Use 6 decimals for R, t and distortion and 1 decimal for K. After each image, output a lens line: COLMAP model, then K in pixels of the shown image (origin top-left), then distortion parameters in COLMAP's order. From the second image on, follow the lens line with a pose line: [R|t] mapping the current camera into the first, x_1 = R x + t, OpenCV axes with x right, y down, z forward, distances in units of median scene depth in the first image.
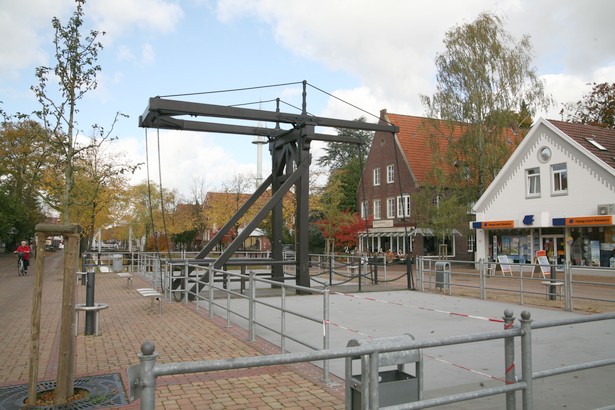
lens RADIAL K [[488.8, 0, 307.5], [0, 488.8, 205.0], [0, 0, 1]] dist [-0.075565, 0.000937]
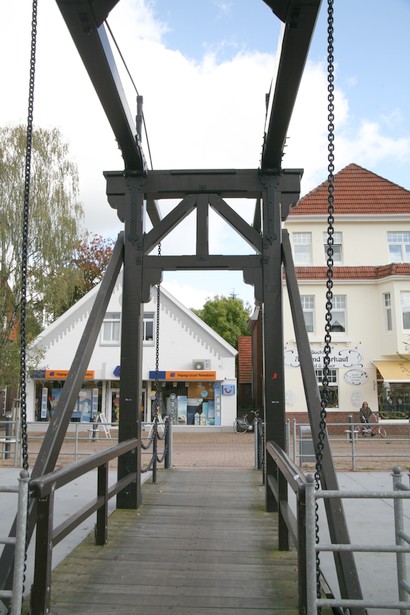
lens RADIAL K [[488.8, 0, 205.0], [0, 488.8, 307.5], [0, 0, 1]] dist [-0.075565, 0.000937]
pose [[0.511902, 0.154411, 0.845052, -0.172108], [-0.067783, 0.987906, -0.139453, 0.022653], [-0.856365, 0.014106, 0.516178, 0.309273]]
